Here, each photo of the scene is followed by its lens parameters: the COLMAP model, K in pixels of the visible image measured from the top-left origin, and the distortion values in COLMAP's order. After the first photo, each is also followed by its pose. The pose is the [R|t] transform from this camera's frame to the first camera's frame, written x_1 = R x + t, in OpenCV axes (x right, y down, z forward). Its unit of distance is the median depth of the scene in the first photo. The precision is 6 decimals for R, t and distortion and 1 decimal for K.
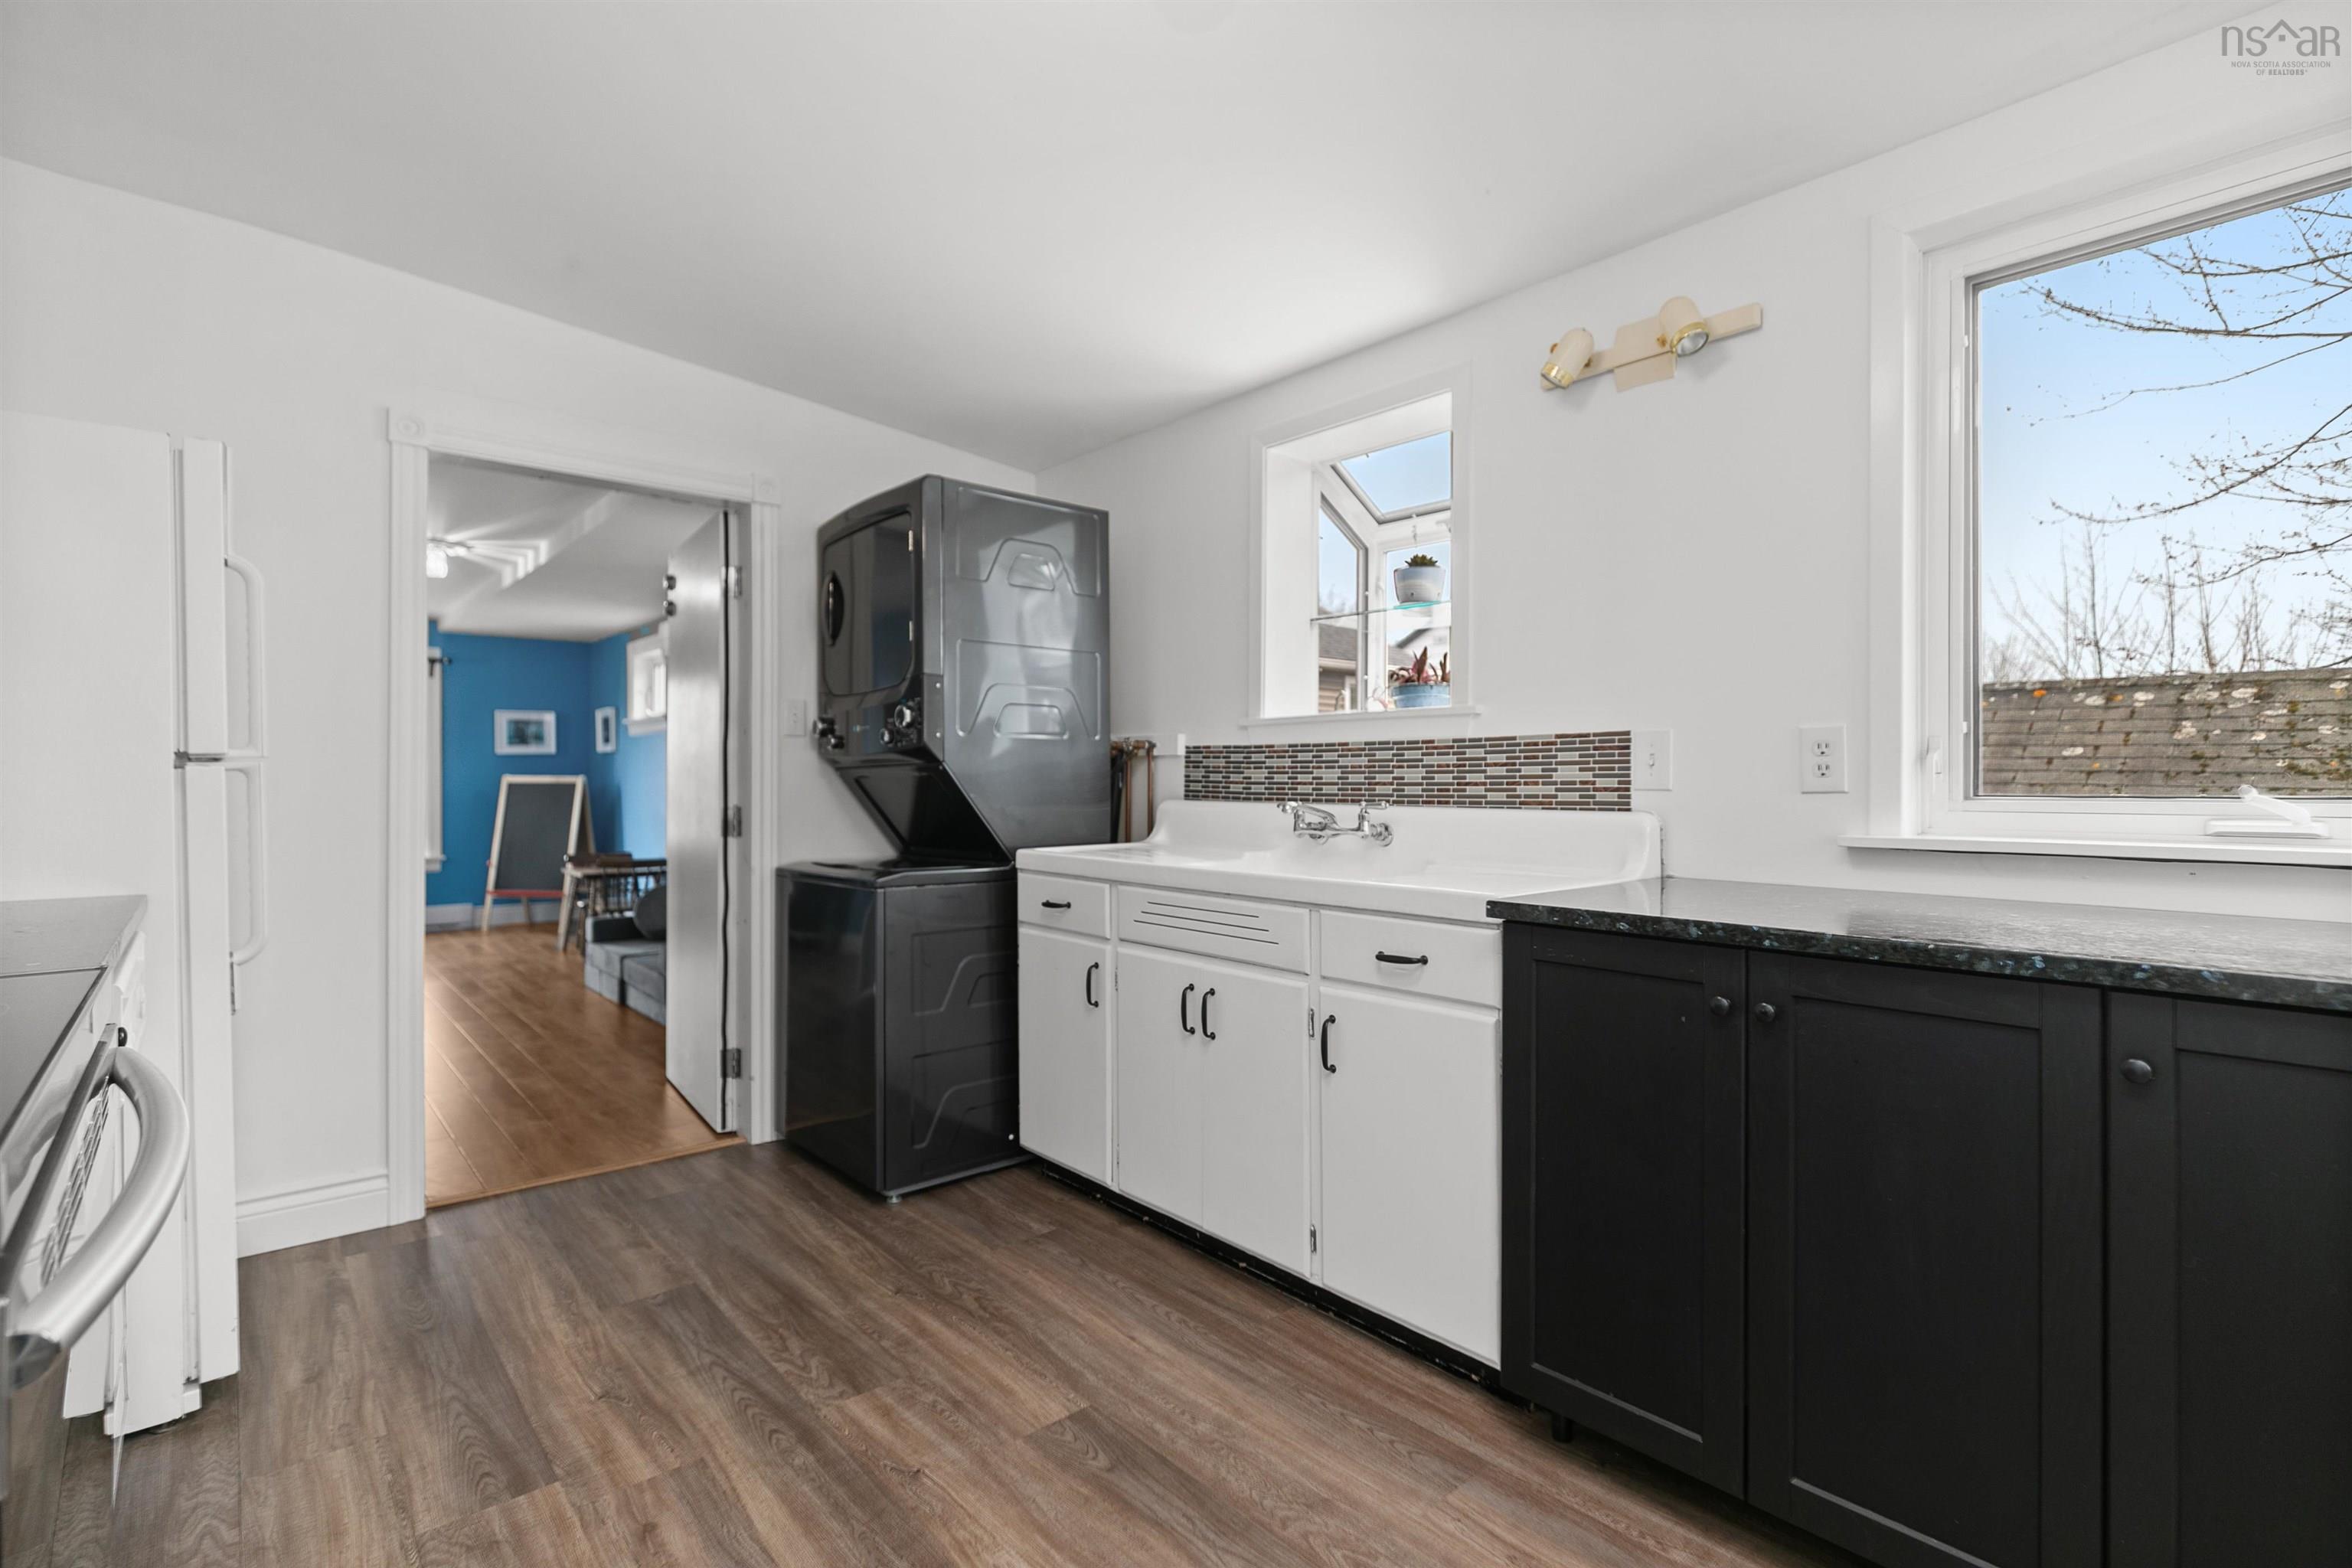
lens RADIAL K [[1113.7, 0, 1188.9], [0, 1113.7, 775.7], [0, 0, 1]] dist [-0.003734, -0.000214]
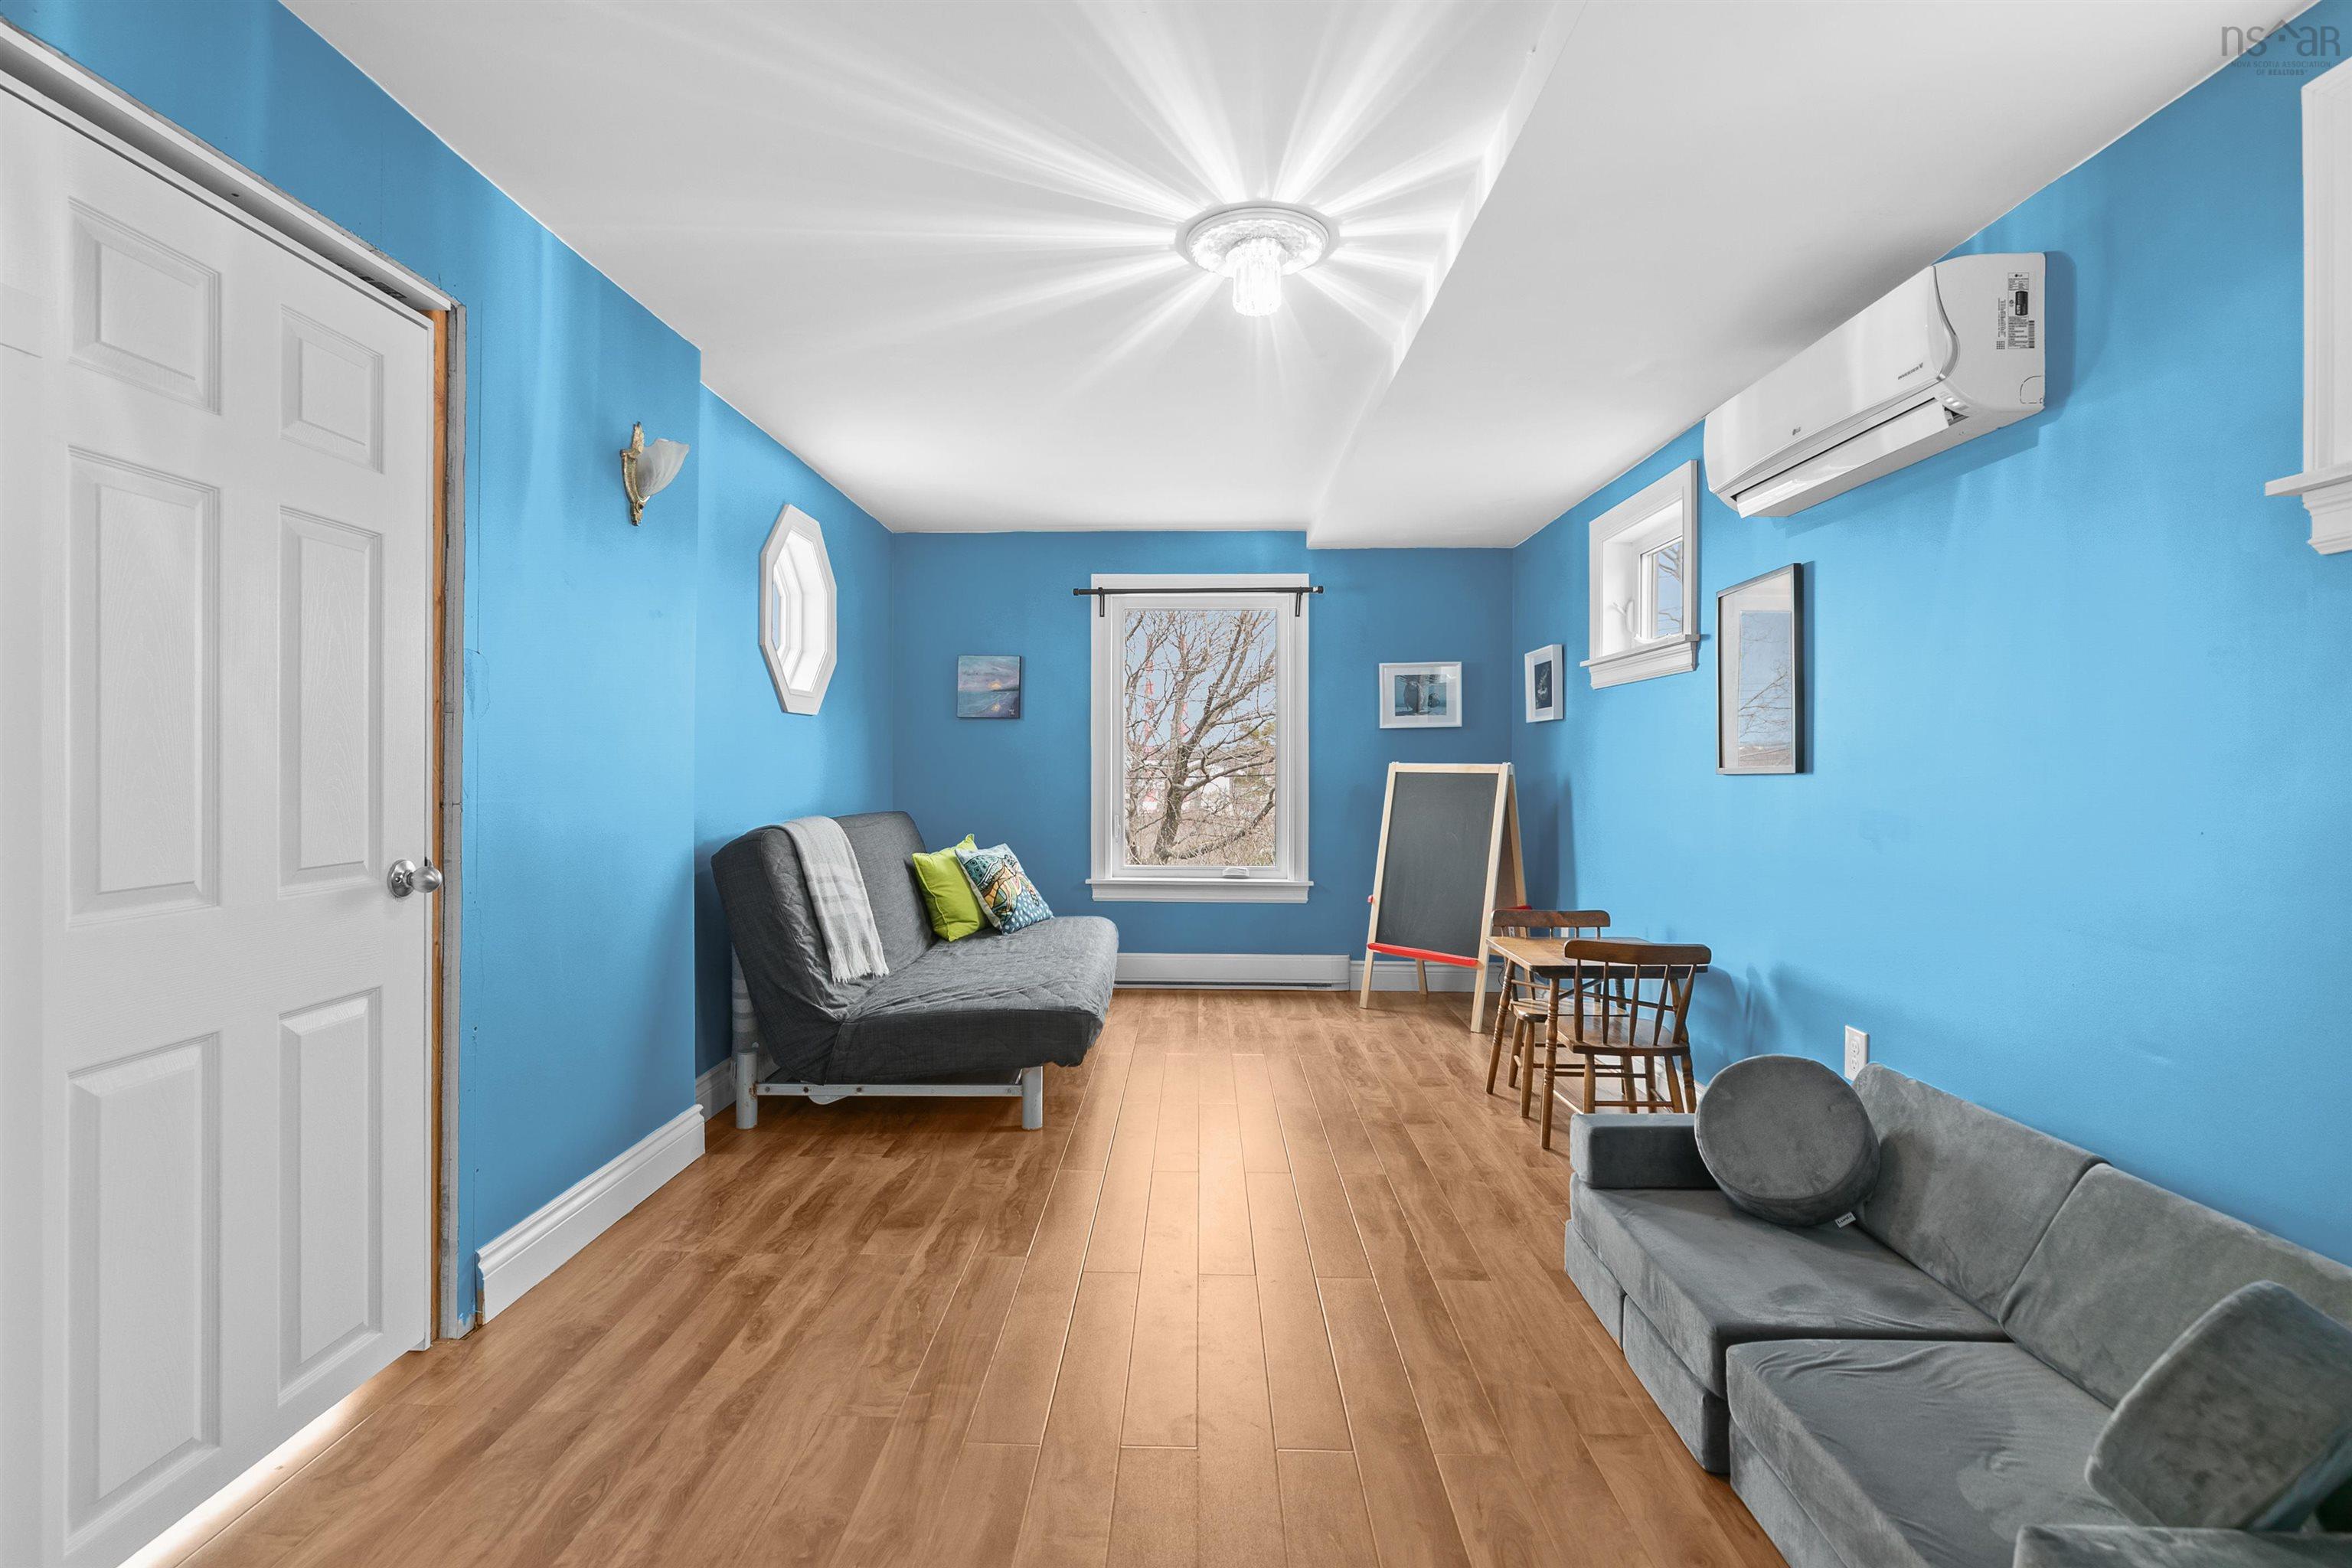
lens RADIAL K [[1113.7, 0, 1178.2], [0, 1113.7, 767.8], [0, 0, 1]] dist [-0.003734, -0.000214]
pose [[0.741744, 0.006813, -0.670648, -0.279997], [-0.001331, 0.999961, 0.008686, -0.001681], [0.670682, -0.005550, 0.741725, 0.448097]]
